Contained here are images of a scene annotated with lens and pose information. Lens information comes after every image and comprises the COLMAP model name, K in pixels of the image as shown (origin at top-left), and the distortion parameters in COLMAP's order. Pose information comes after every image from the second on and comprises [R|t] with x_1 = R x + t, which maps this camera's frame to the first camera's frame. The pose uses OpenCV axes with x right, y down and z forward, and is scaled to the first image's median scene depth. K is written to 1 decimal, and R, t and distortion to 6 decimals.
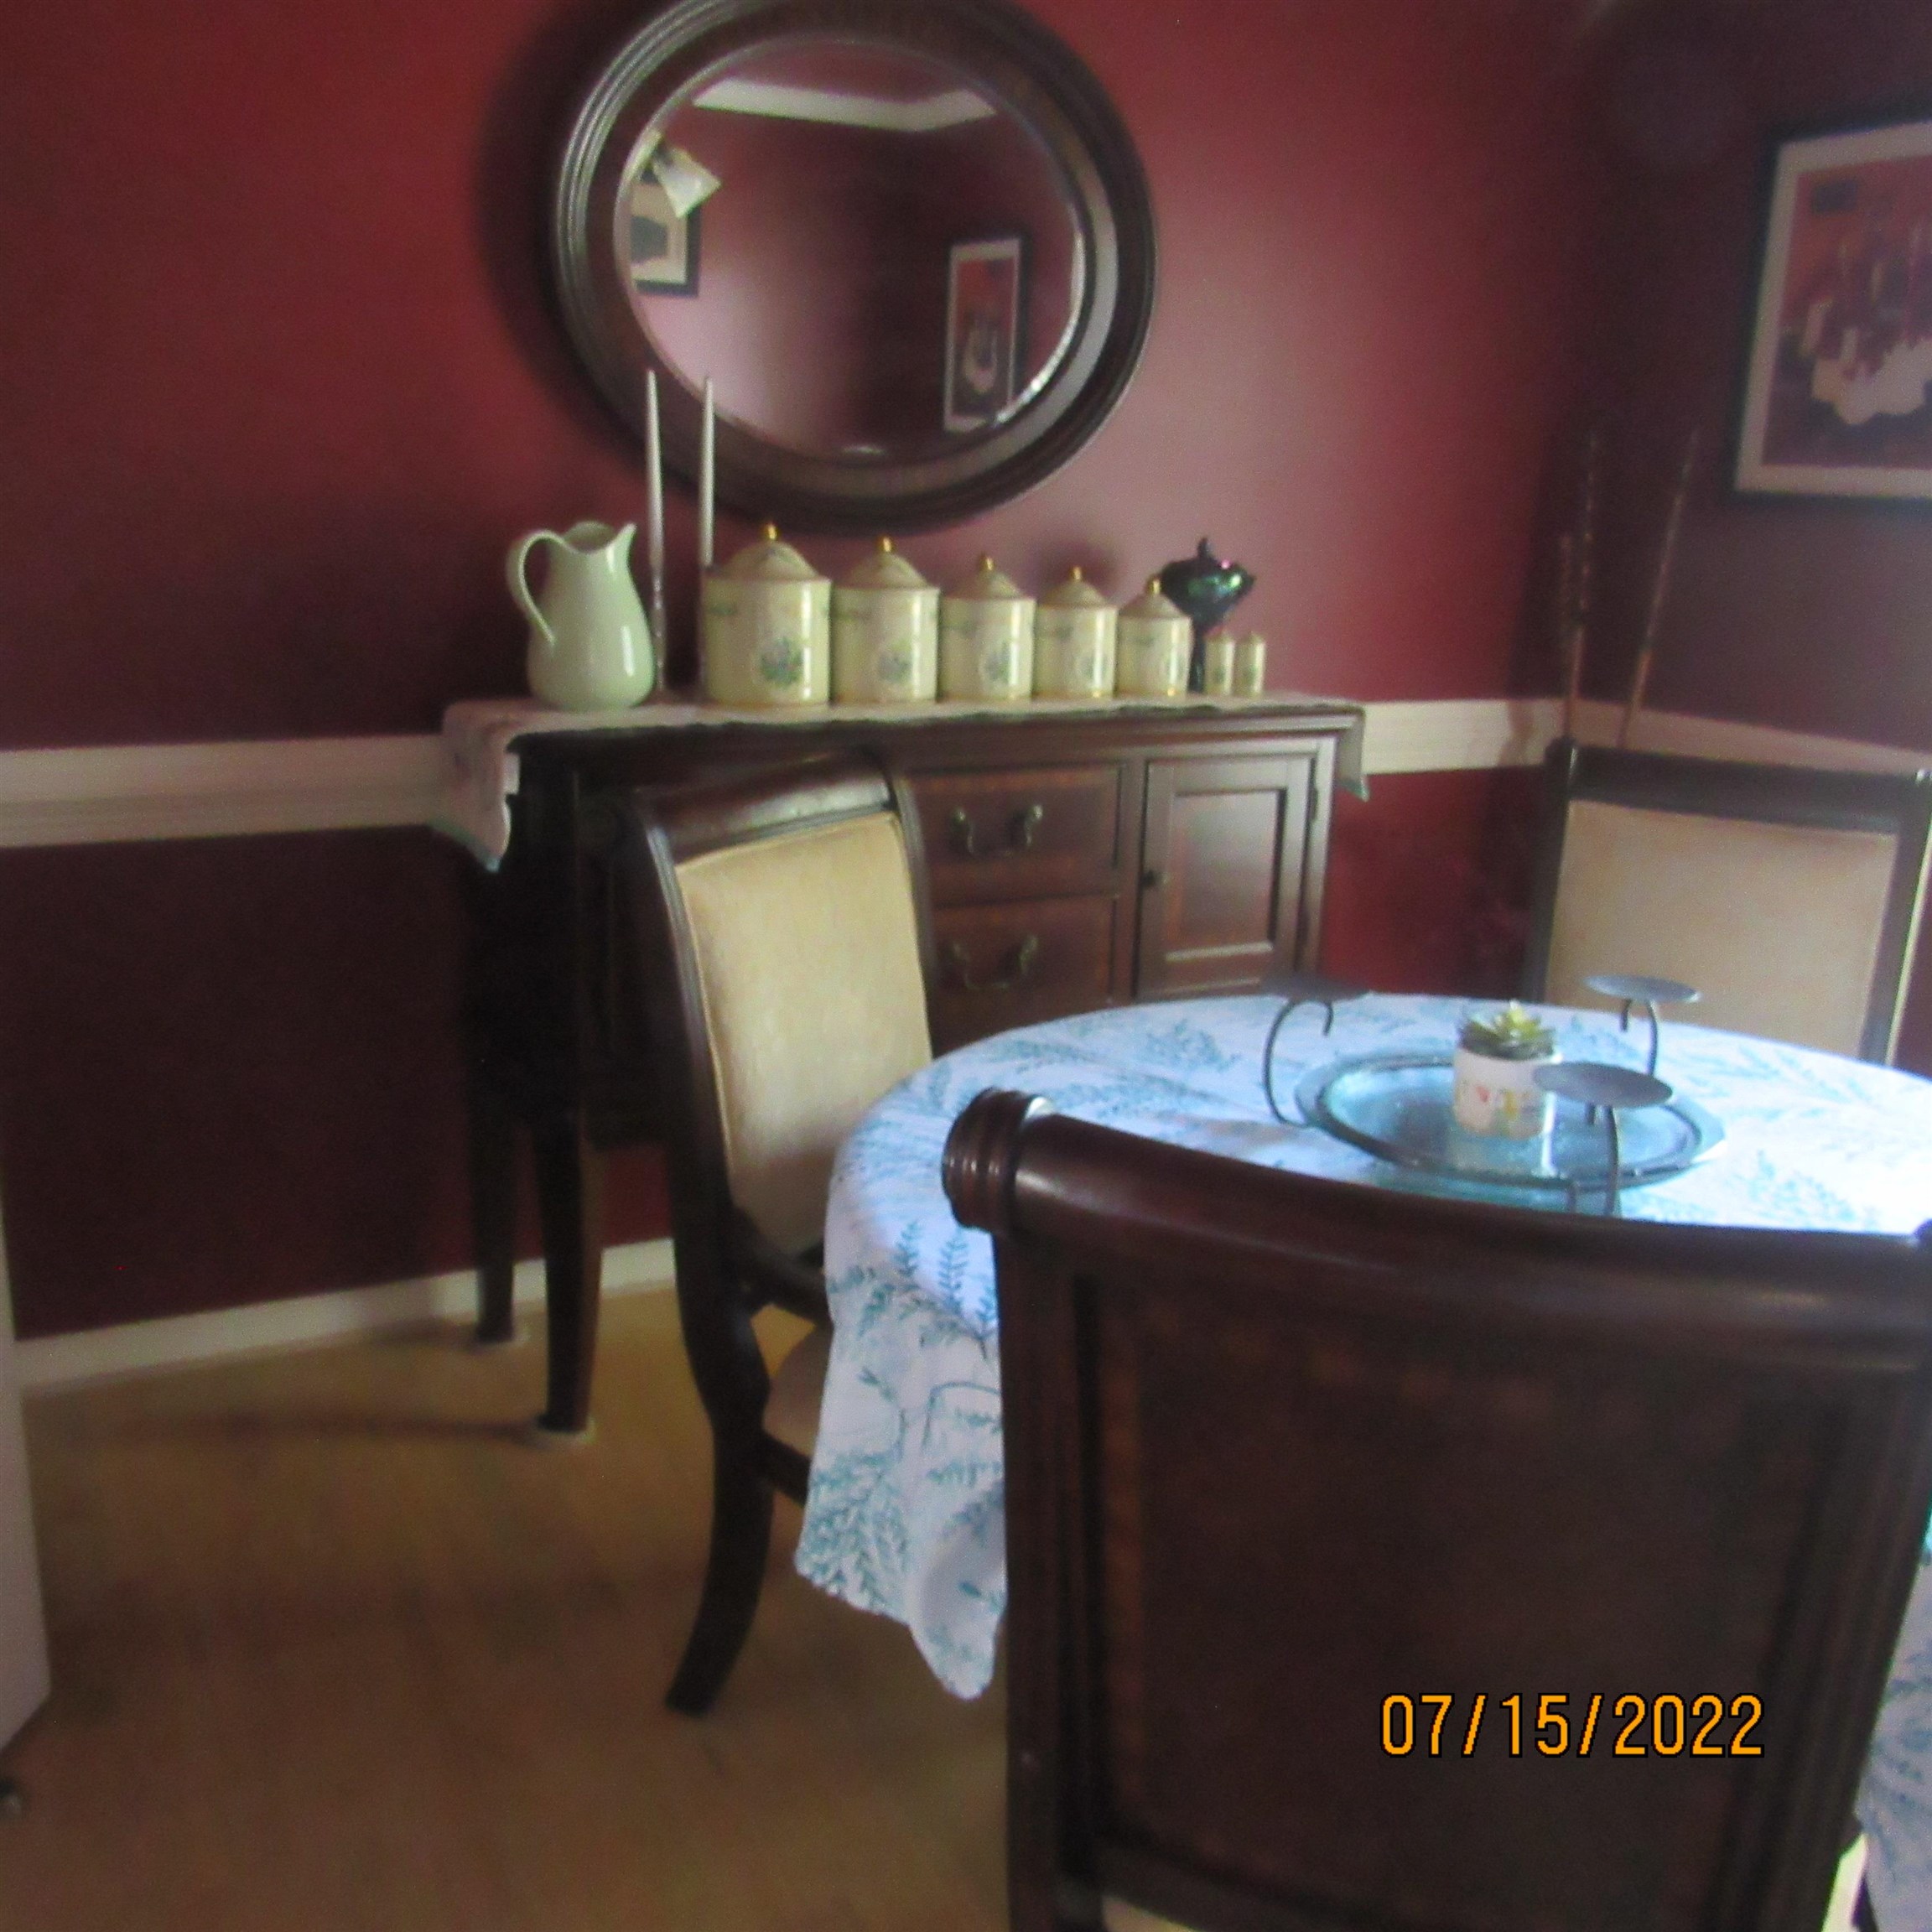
lens RADIAL K [[1874.9, 0, 965.3], [0, 1874.9, 971.9], [0, 0, 1]] dist [-0.015532, 0.000000]
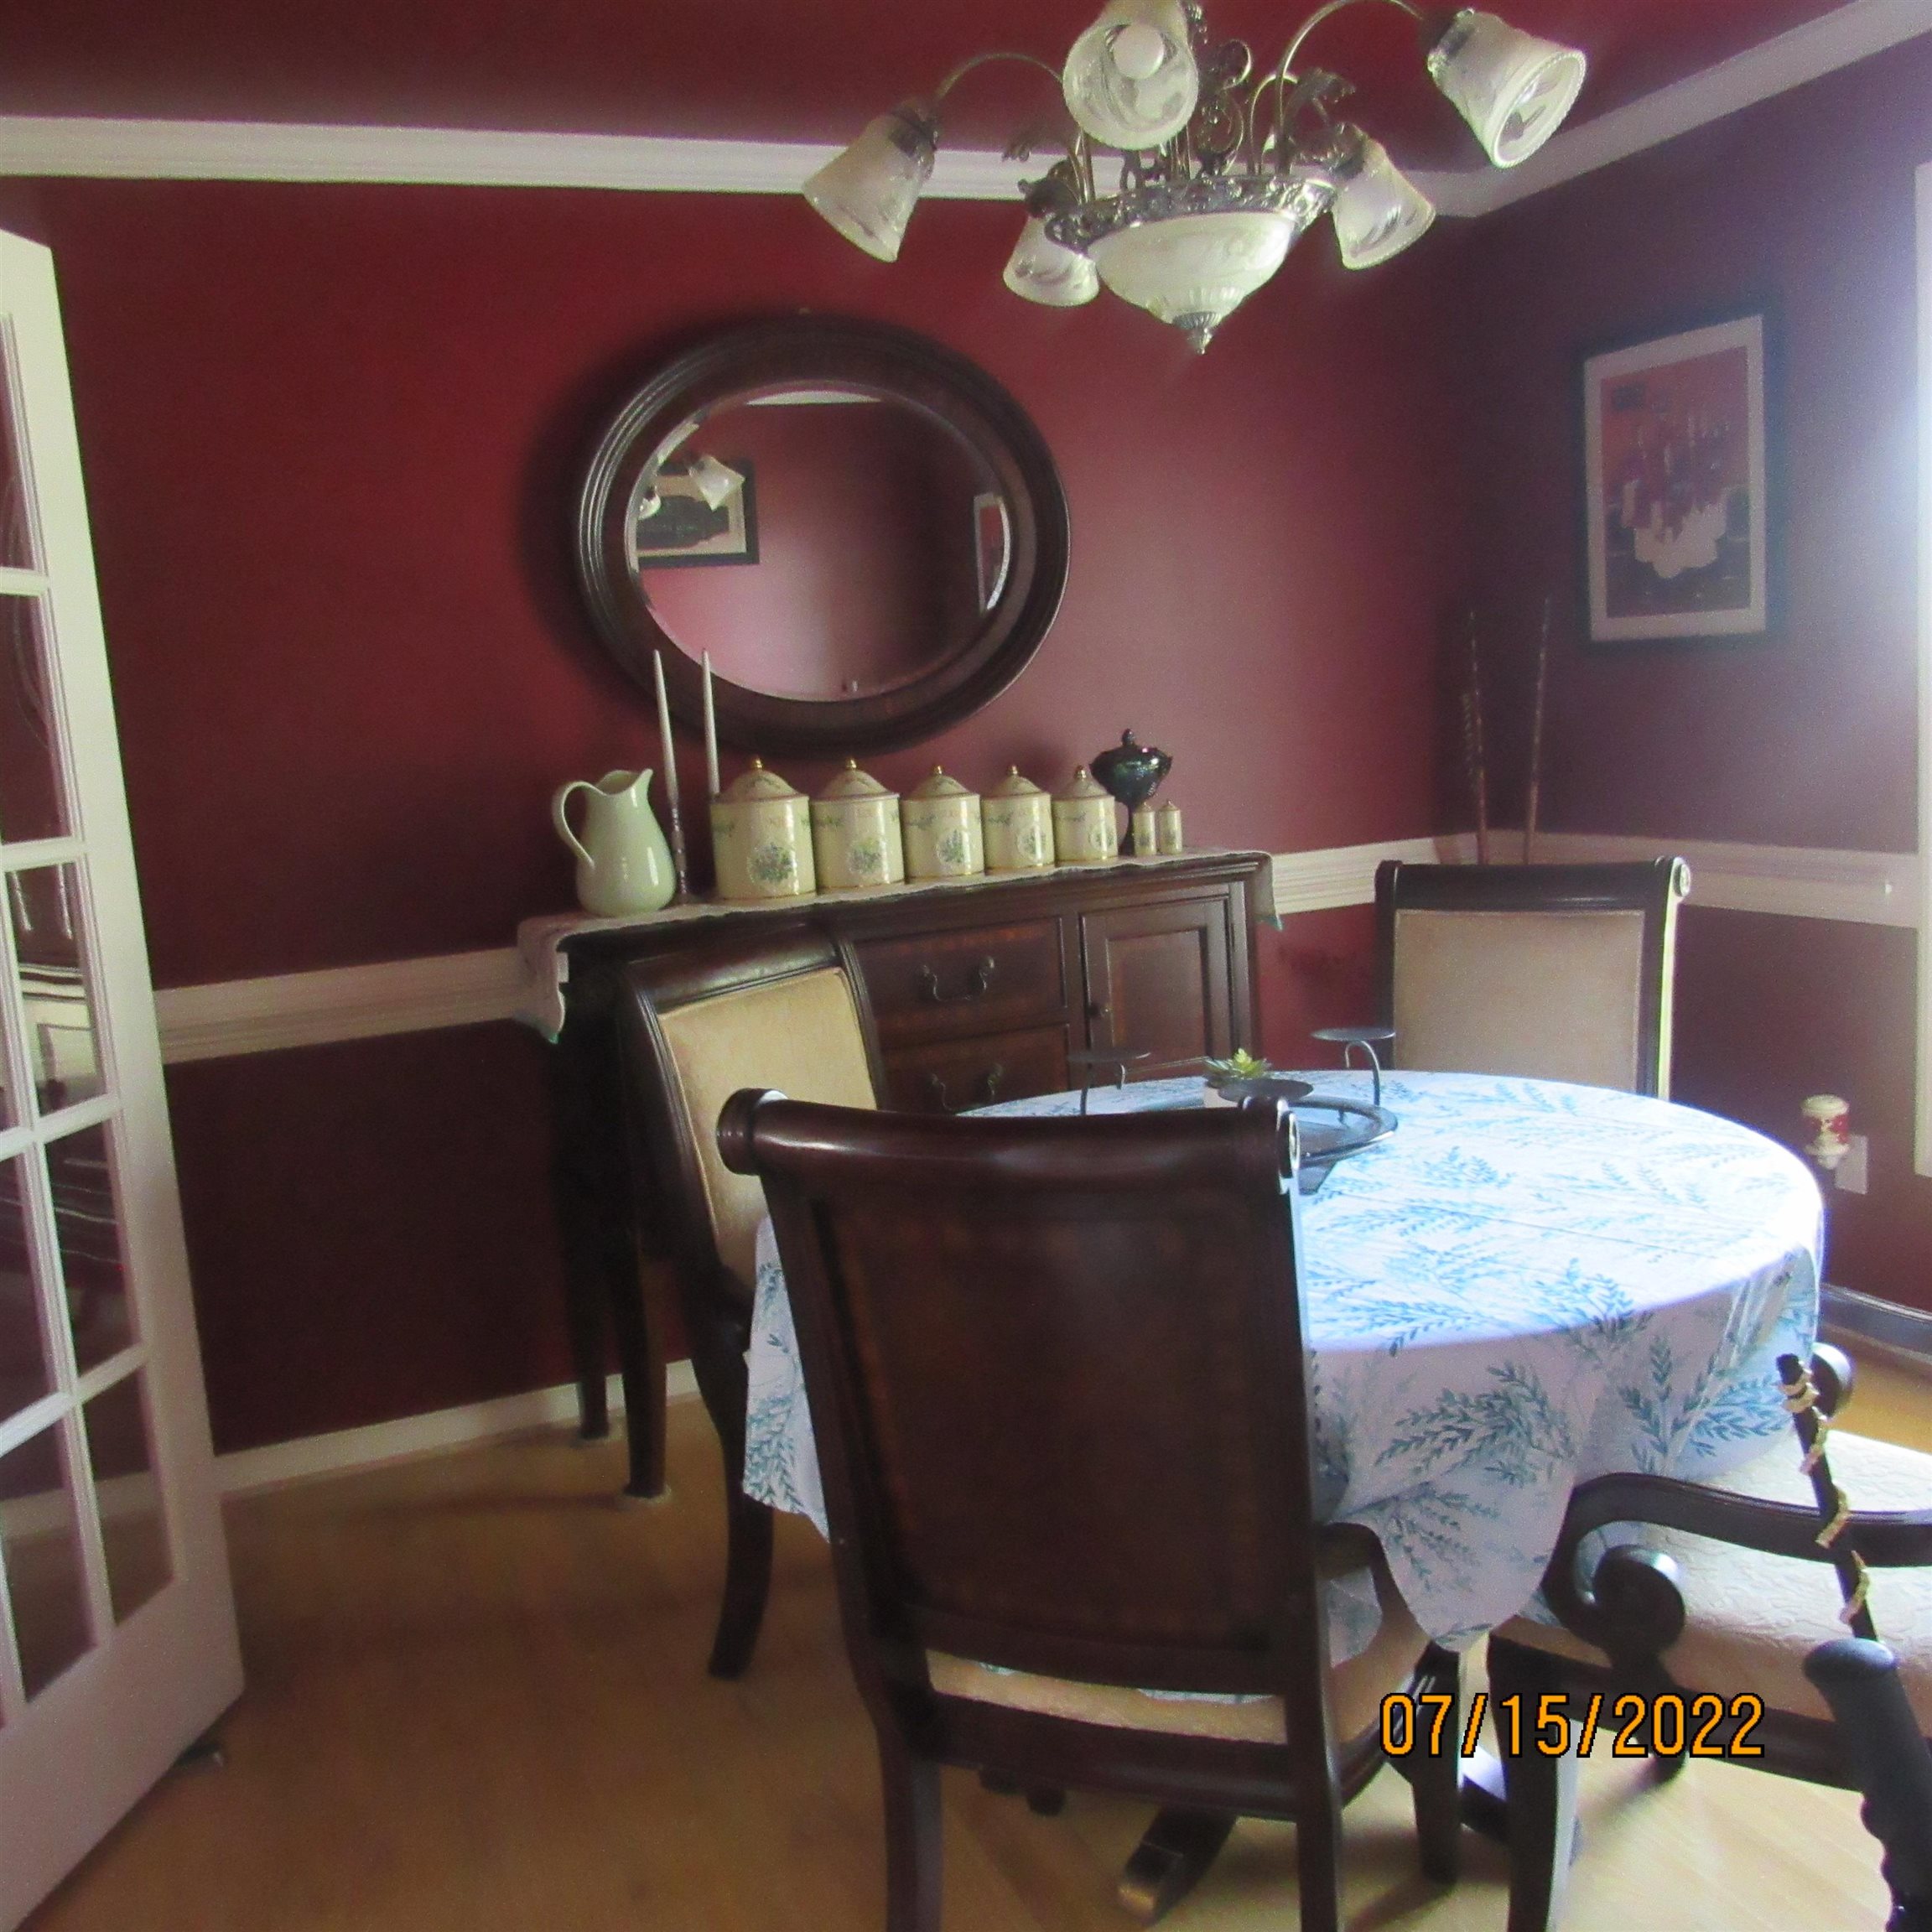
lens RADIAL K [[1874.9, 0, 964.9], [0, 1874.9, 962.1], [0, 0, 1]] dist [-0.015532, 0.000000]
pose [[0.992209, -0.094189, -0.081540, 0.123371], [0.084516, 0.989777, -0.114886, 0.055283], [0.091528, 0.107100, 0.990026, -0.227255]]
